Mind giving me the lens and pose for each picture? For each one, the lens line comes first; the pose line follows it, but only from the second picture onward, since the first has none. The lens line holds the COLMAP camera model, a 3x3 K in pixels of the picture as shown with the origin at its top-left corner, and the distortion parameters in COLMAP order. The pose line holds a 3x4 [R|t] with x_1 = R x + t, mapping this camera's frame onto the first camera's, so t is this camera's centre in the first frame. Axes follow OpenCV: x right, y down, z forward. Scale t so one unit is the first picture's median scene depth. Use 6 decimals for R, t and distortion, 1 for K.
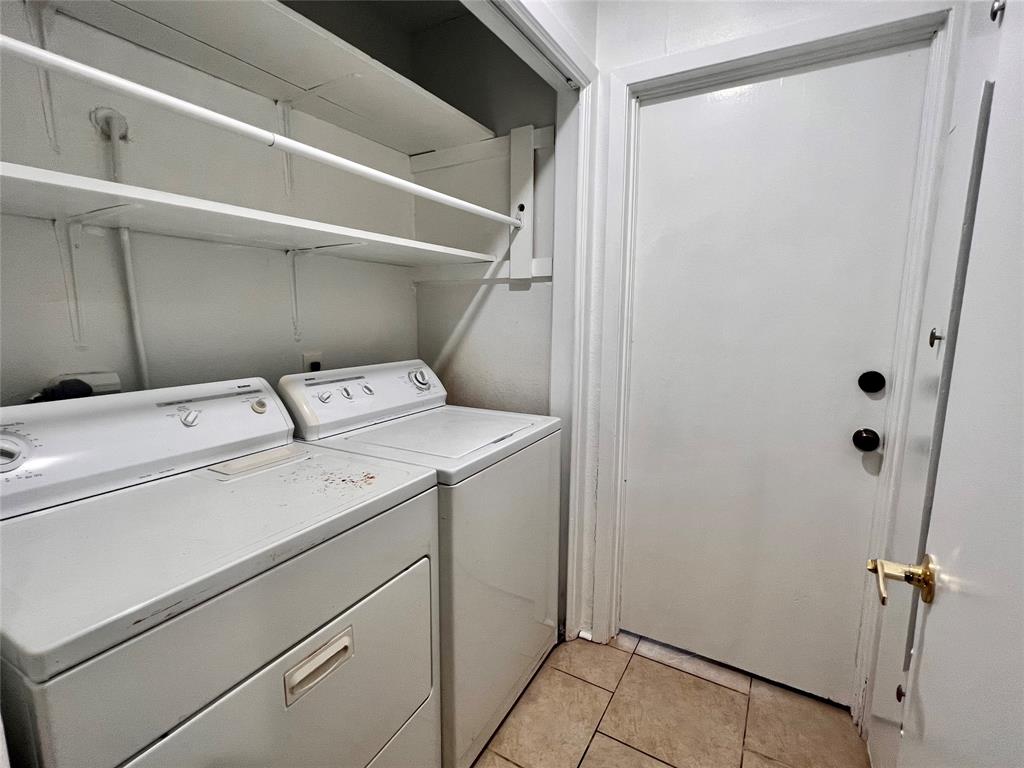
lens RADIAL K [[480.5, 0, 510.3], [0, 480.5, 382.8], [0, 0, 1]] dist [-0.001965, 0.000864]
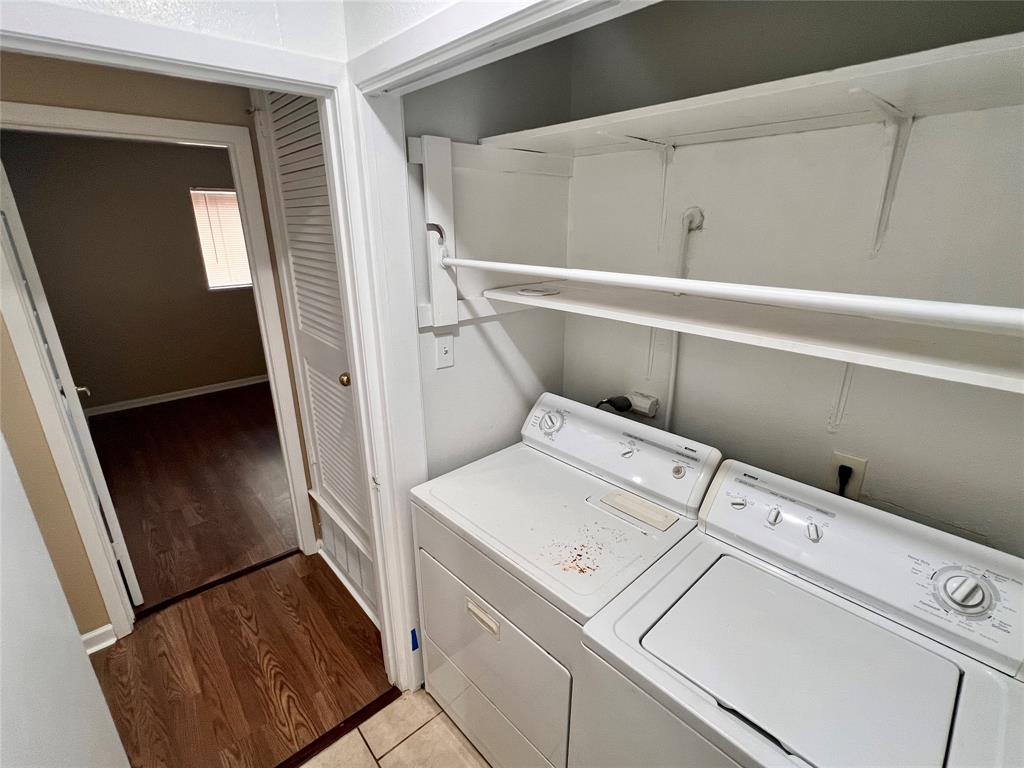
lens RADIAL K [[480.5, 0, 510.3], [0, 480.5, 382.8], [0, 0, 1]] dist [-0.001965, 0.000864]
pose [[-0.316125, 0.303513, -0.898858, 0.413453], [-0.134686, 0.923491, 0.359200, -0.382467], [0.939108, 0.234616, -0.251060, 0.695641]]
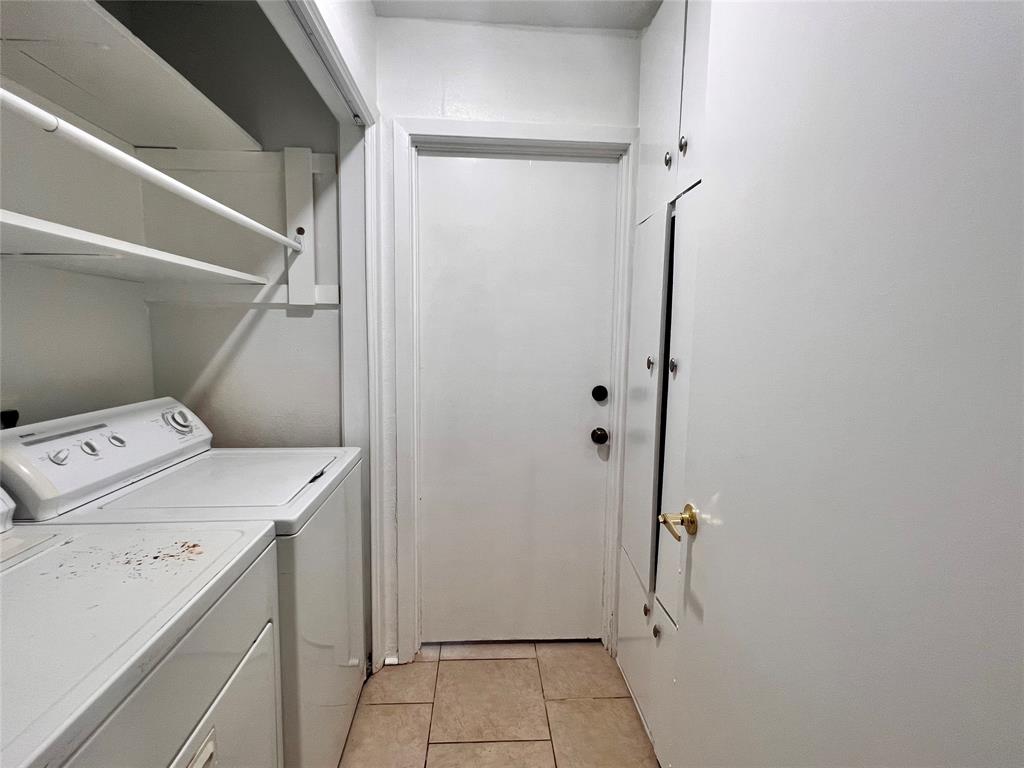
lens RADIAL K [[480.5, 0, 510.3], [0, 480.5, 382.8], [0, 0, 1]] dist [-0.001965, 0.000864]
pose [[0.830711, -0.047287, 0.554691, -0.191996], [0.068780, 0.997470, -0.017974, -0.021362], [-0.552438, 0.053083, 0.831862, -0.003835]]
